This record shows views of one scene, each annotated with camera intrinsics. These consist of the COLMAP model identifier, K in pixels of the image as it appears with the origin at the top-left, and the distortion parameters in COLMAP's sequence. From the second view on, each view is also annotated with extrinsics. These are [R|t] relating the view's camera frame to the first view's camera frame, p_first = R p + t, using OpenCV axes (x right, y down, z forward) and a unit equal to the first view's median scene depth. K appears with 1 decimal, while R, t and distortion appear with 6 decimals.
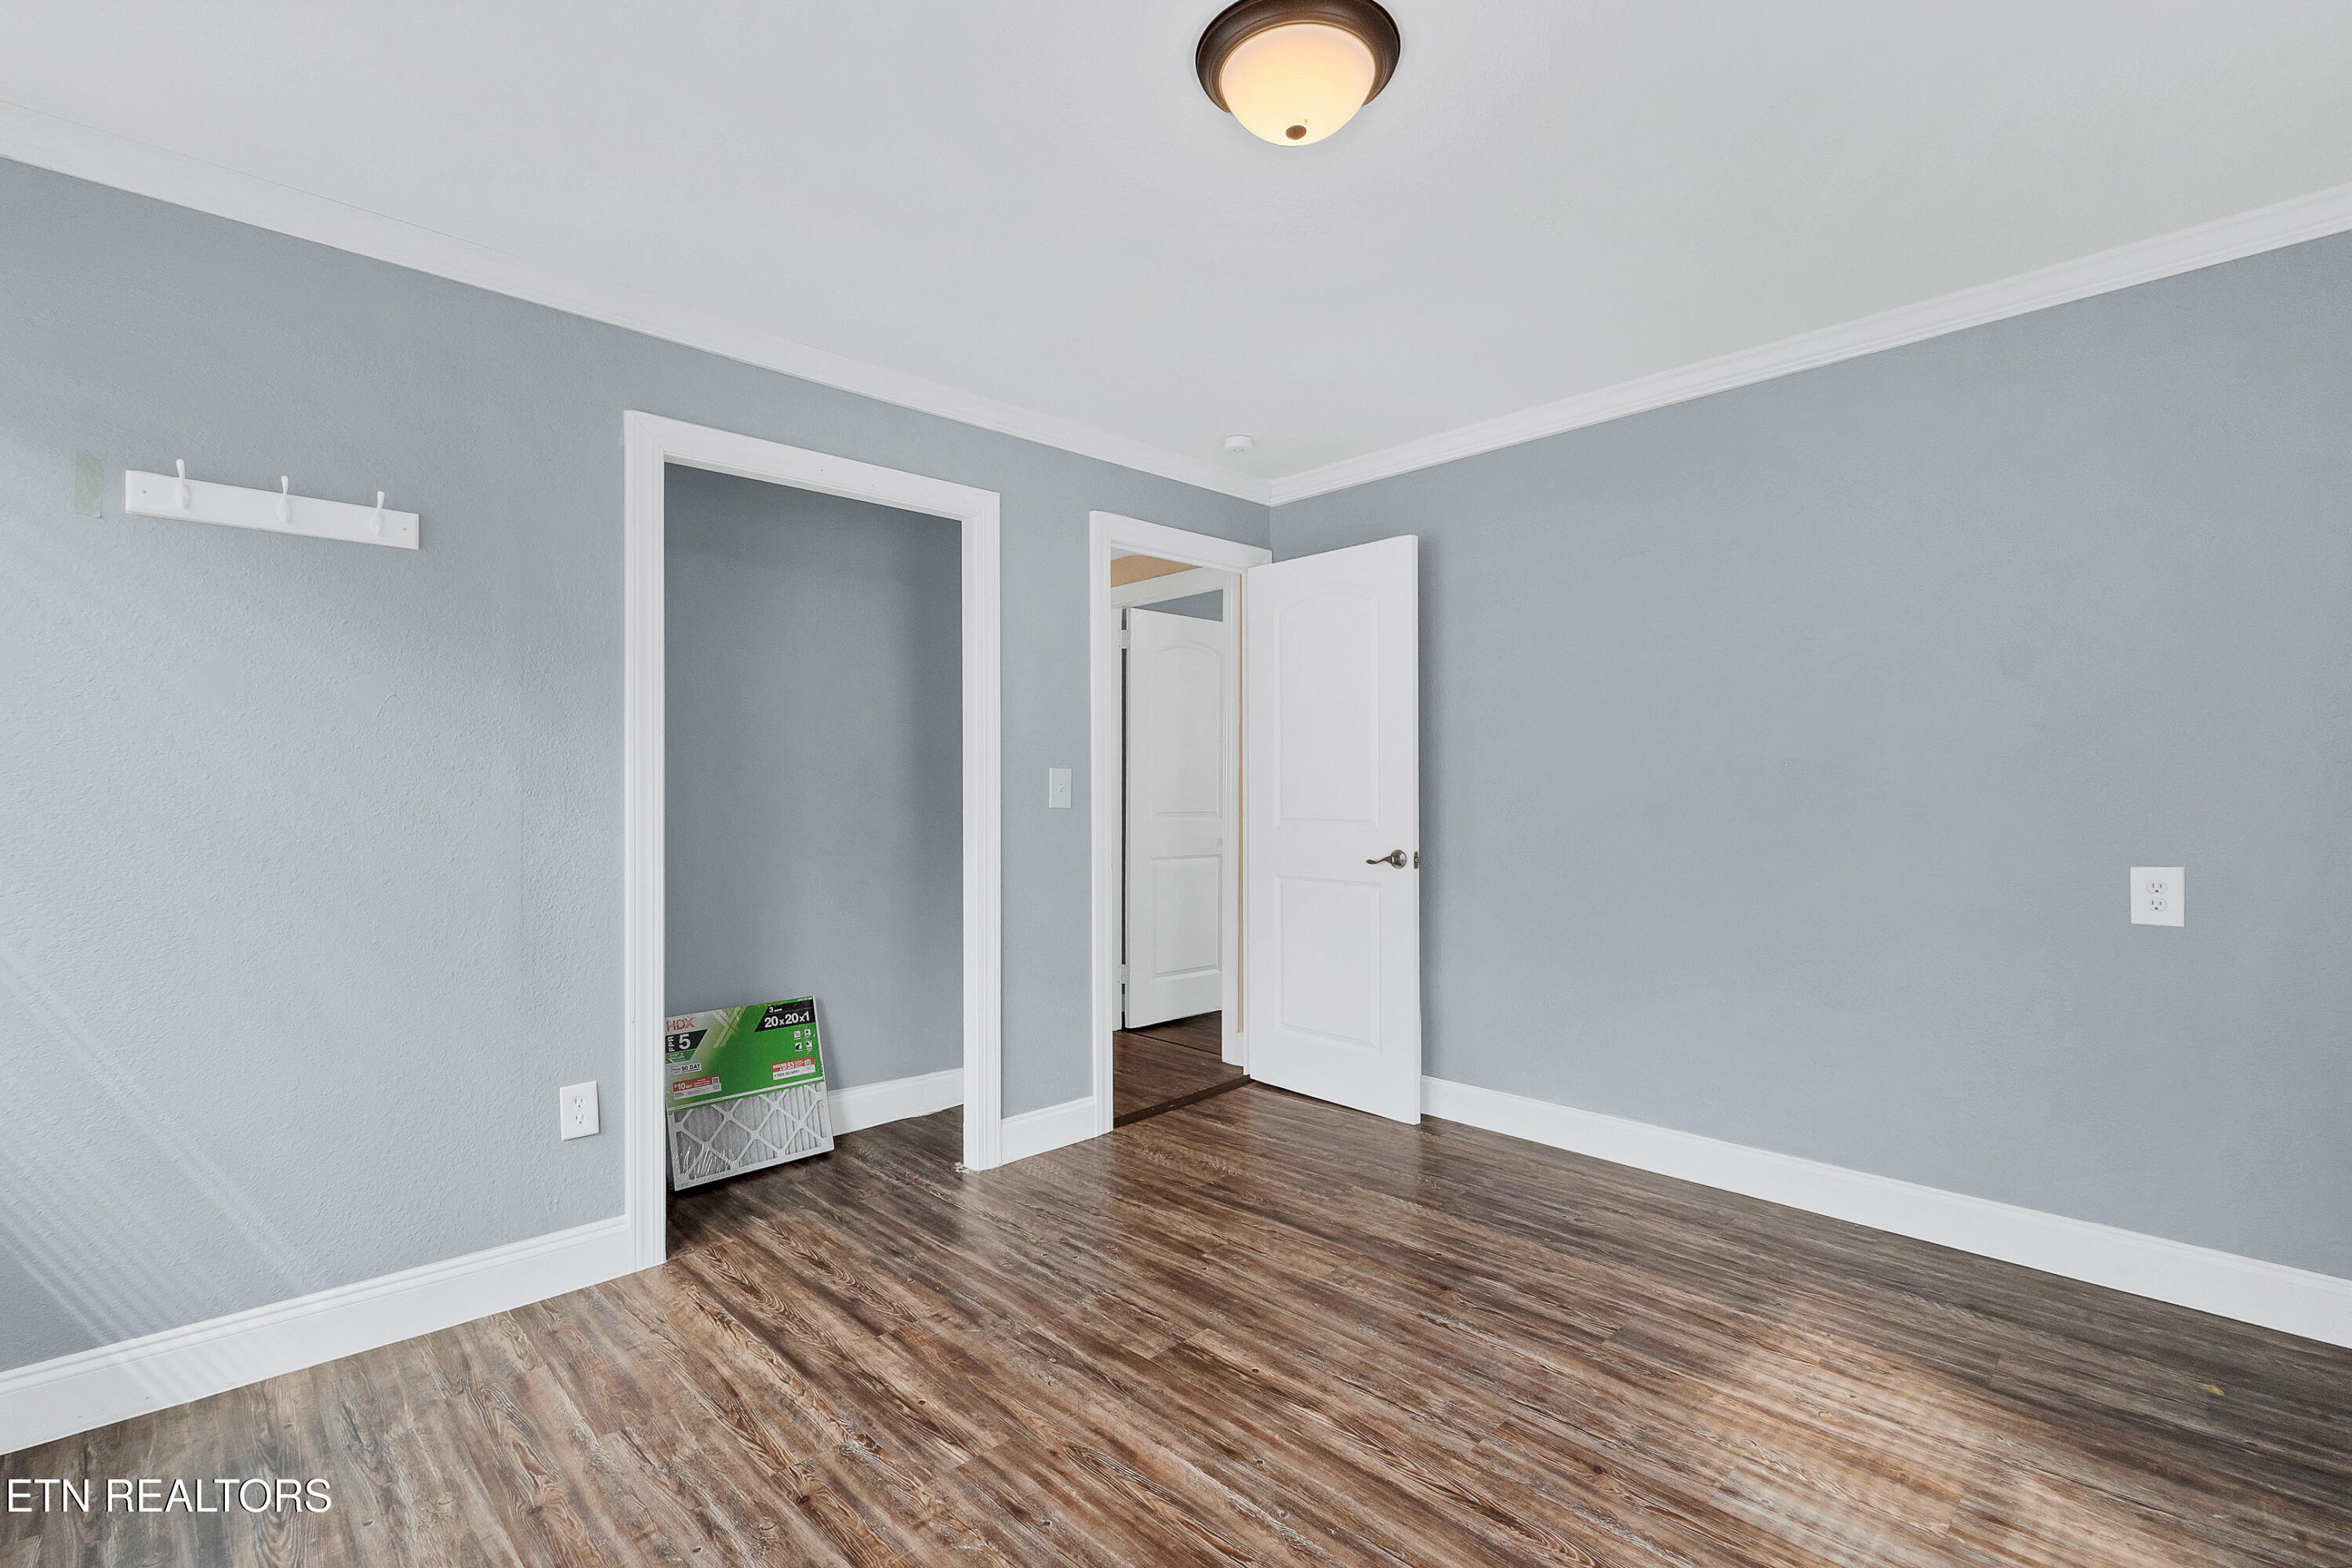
lens RADIAL K [[1022.3, 0, 1164.1], [0, 1022.3, 781.0], [0, 0, 1]] dist [-0.003671, -0.000146]
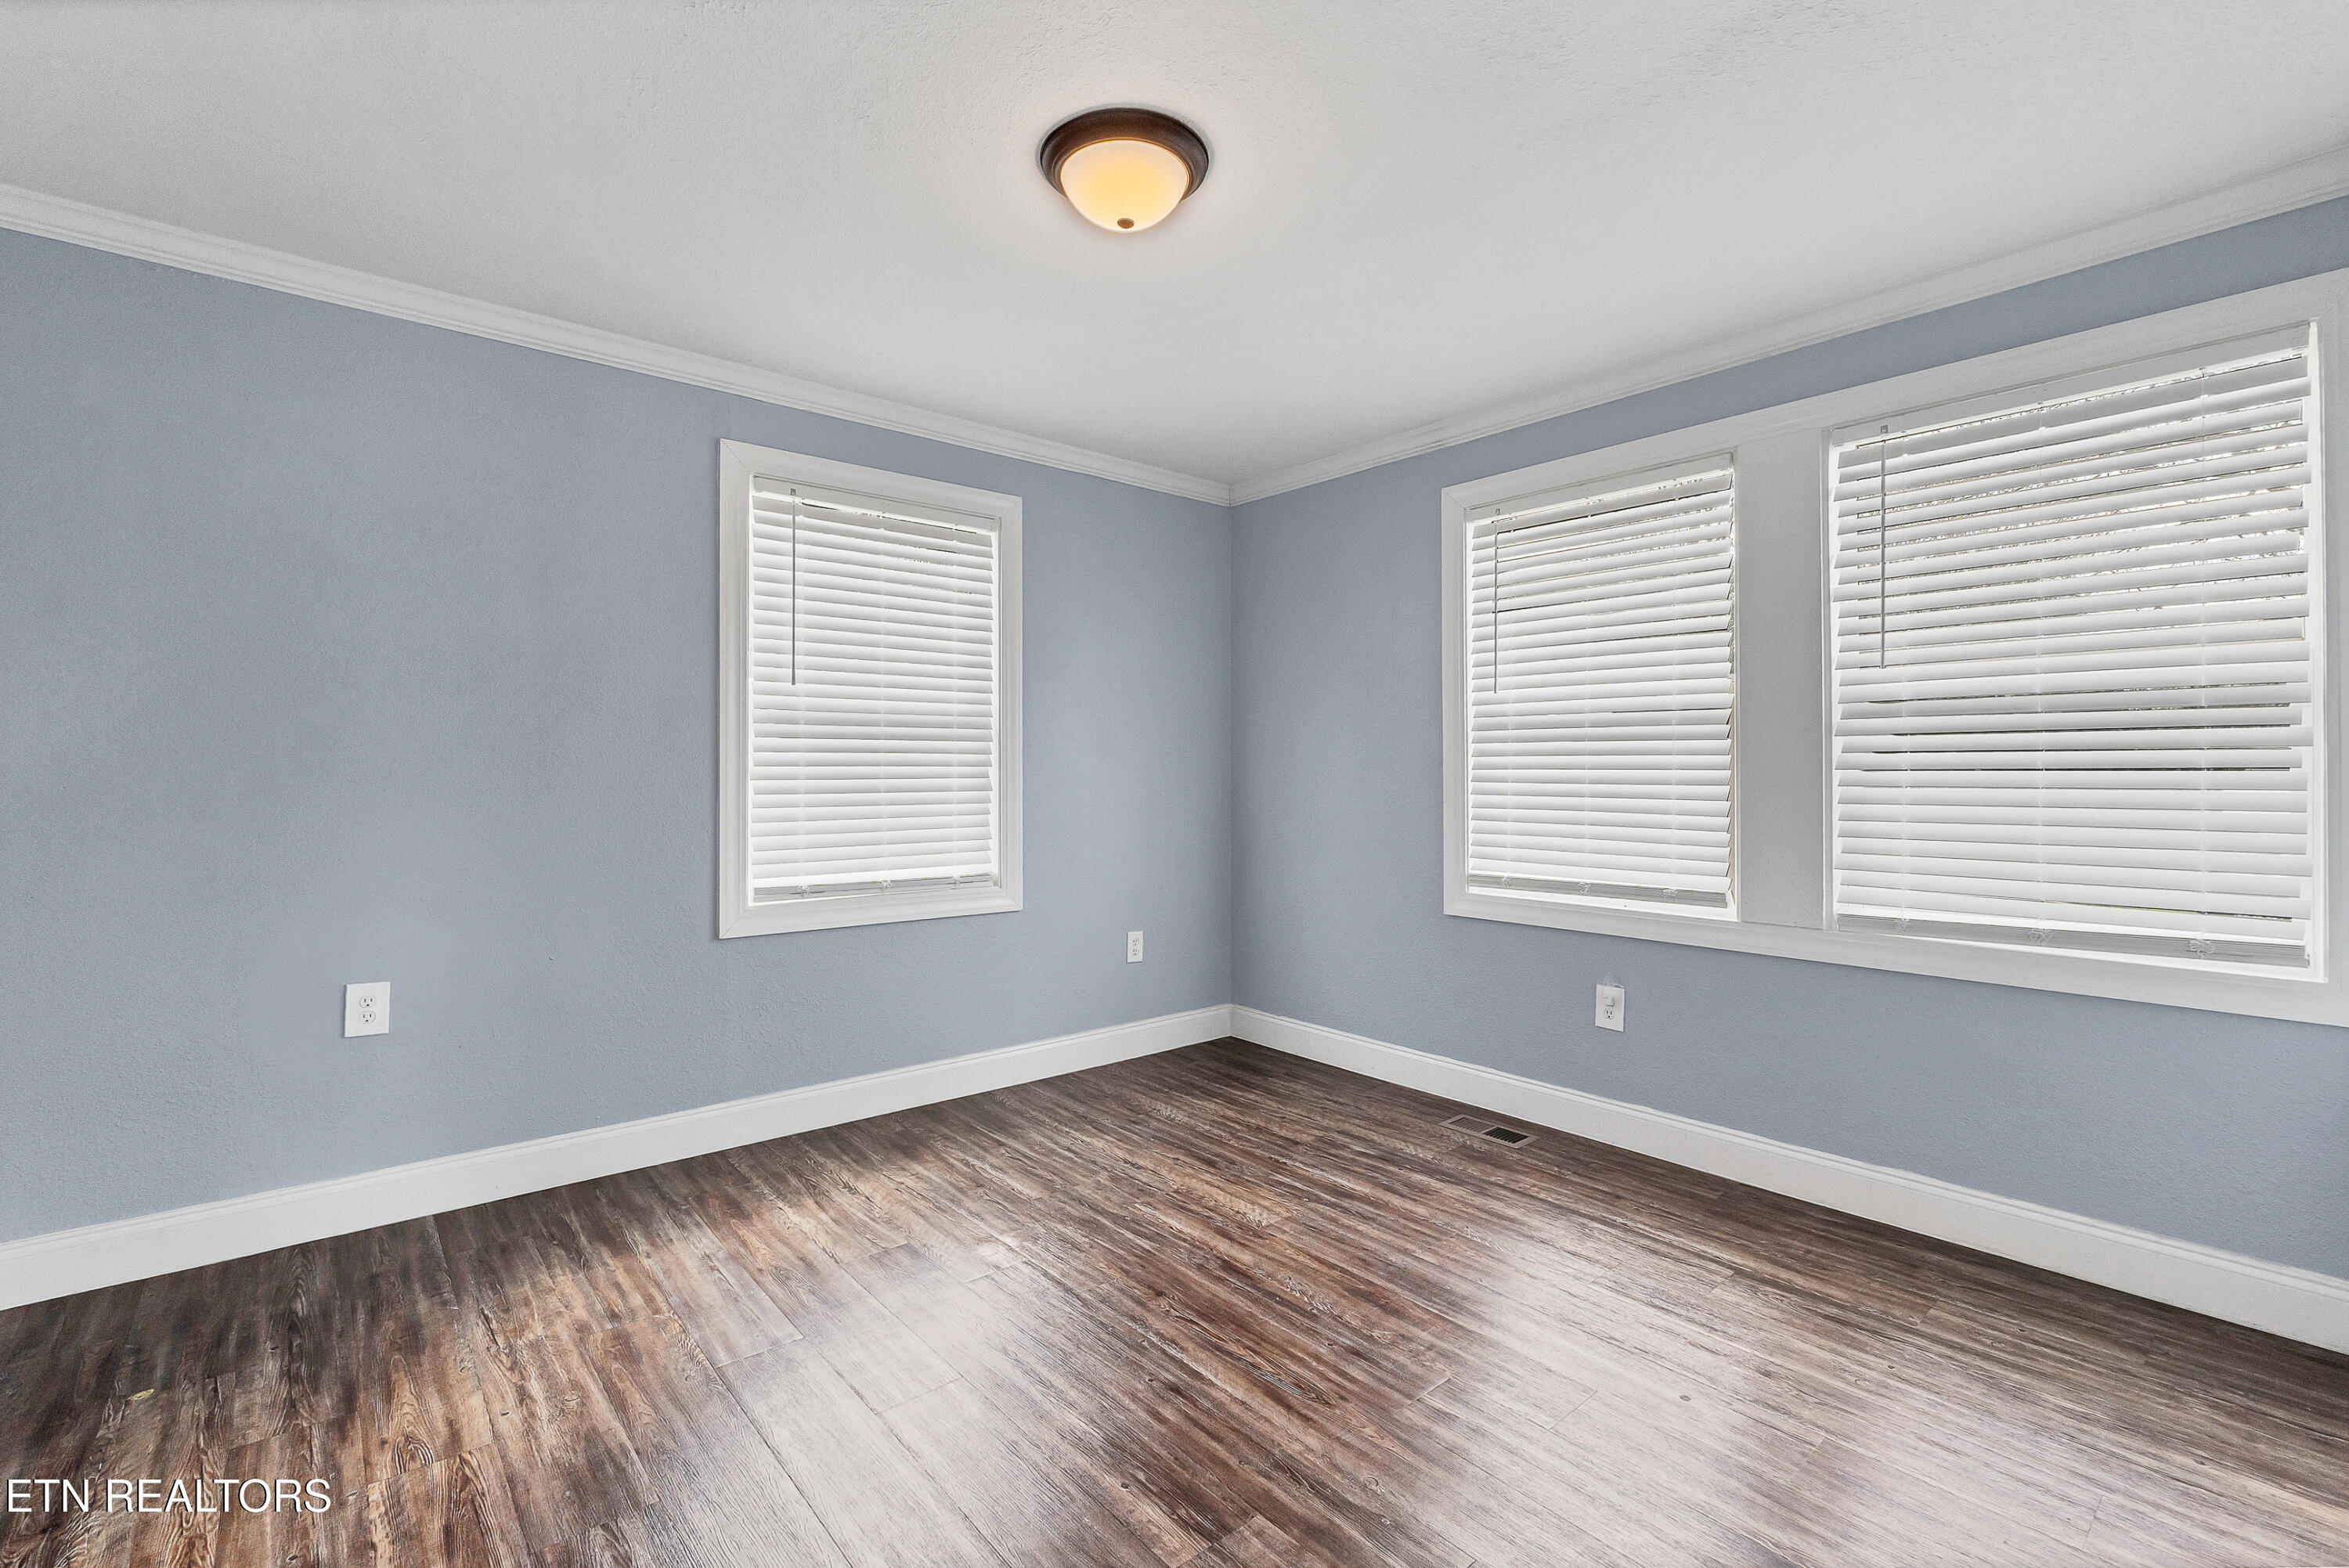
lens RADIAL K [[1020.9, 0, 1172.2], [0, 1020.9, 793.9], [0, 0, 1]] dist [-0.003671, -0.000146]
pose [[-0.998011, 0.002104, 0.063000, 0.000121], [0.002852, 0.999926, 0.011787, 0.023463], [-0.062970, 0.011943, -0.997944, 2.014524]]
